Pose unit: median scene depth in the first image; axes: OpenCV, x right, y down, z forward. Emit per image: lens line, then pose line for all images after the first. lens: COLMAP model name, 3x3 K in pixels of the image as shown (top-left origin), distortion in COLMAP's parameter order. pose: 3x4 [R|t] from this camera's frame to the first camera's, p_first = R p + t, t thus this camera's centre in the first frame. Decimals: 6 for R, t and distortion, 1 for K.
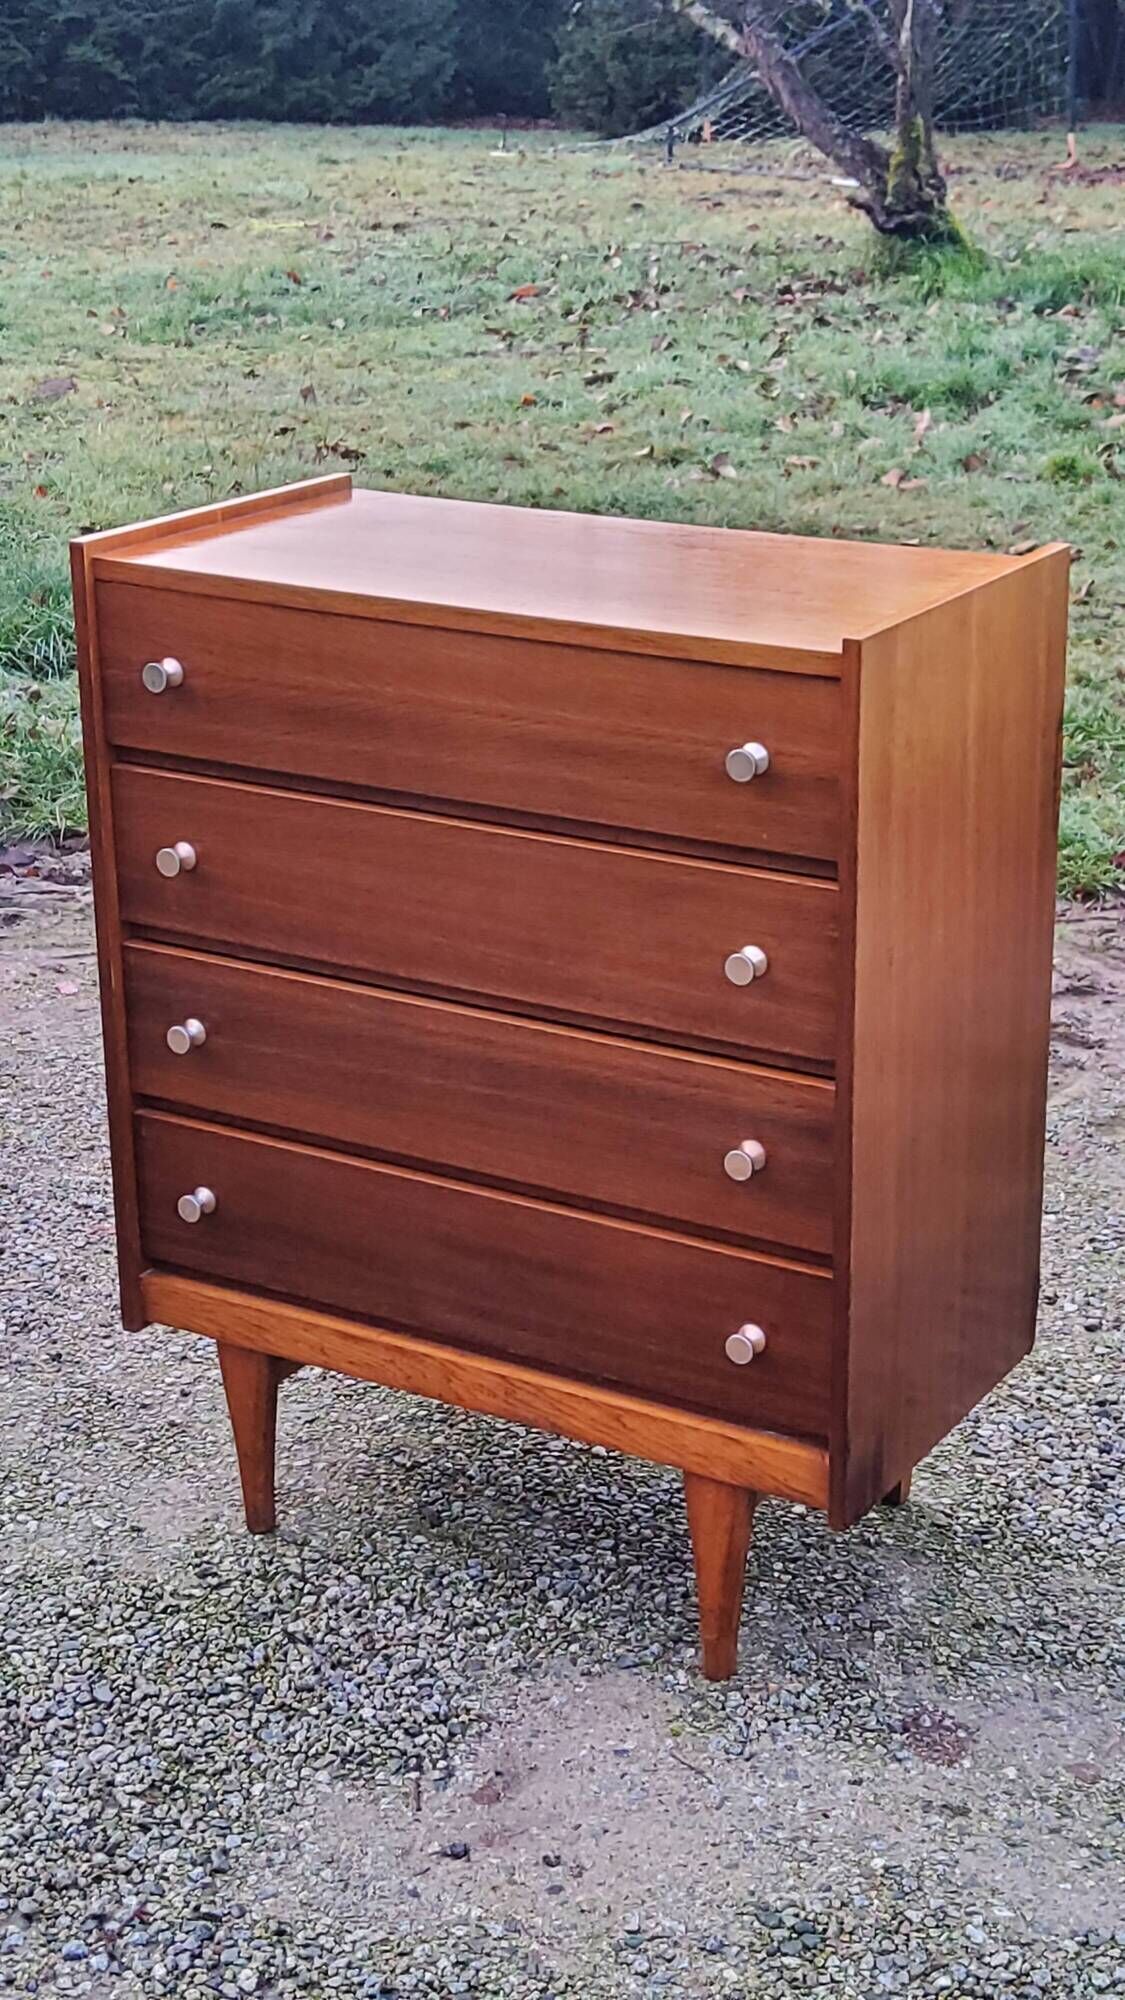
lens RADIAL K [[2993.1, 0, 578.1], [0, 2993.1, 994.5], [0, 0, 1]] dist [0.104042, 0.000000]
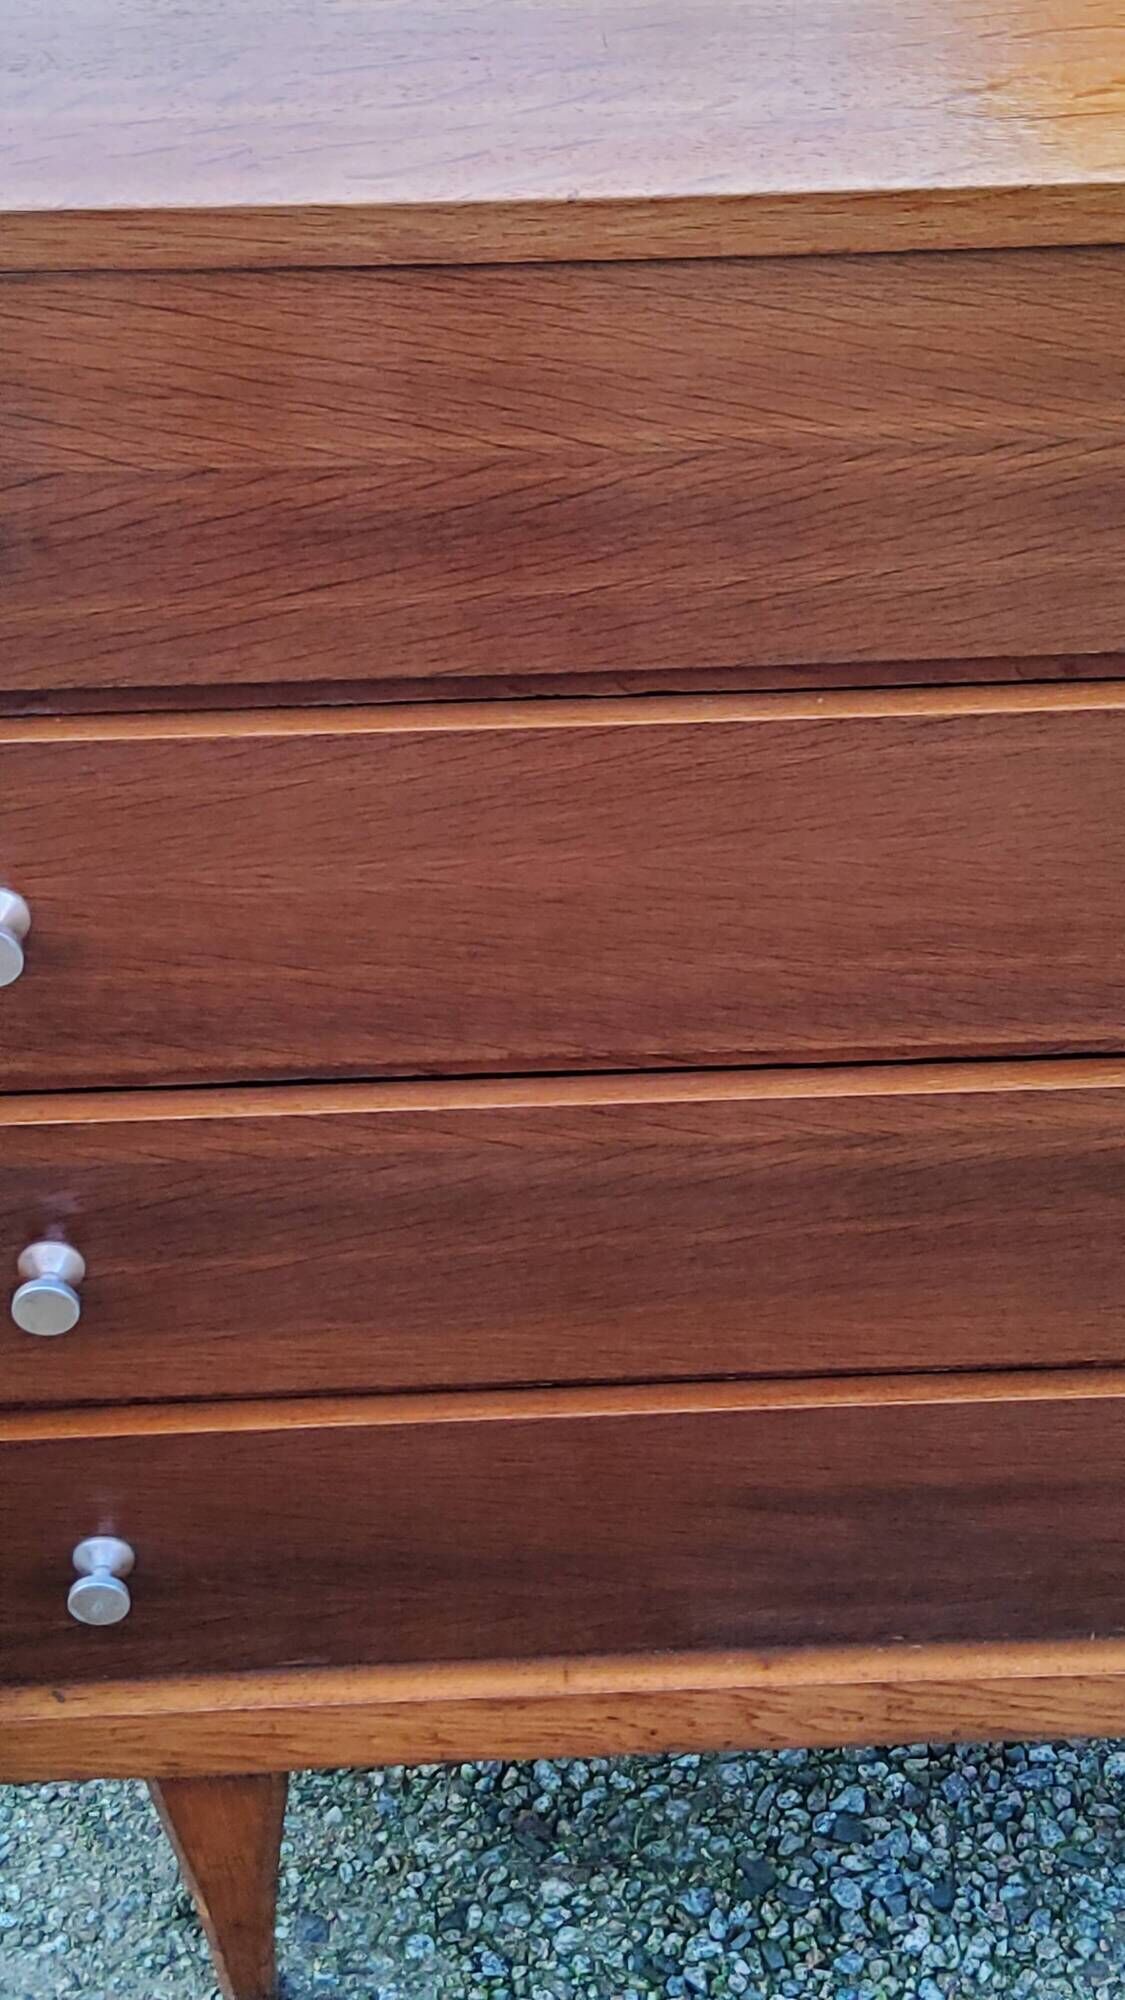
lens RADIAL K [[2993.1, 0, 572.7], [0, 2993.1, 986.2], [0, 0, 1]] dist [0.104042, 0.000000]
pose [[0.834451, -0.343564, 0.430876, -0.243844], [0.192246, 0.914237, 0.356667, -0.165852], [-0.516461, -0.214787, 0.828936, 0.643613]]
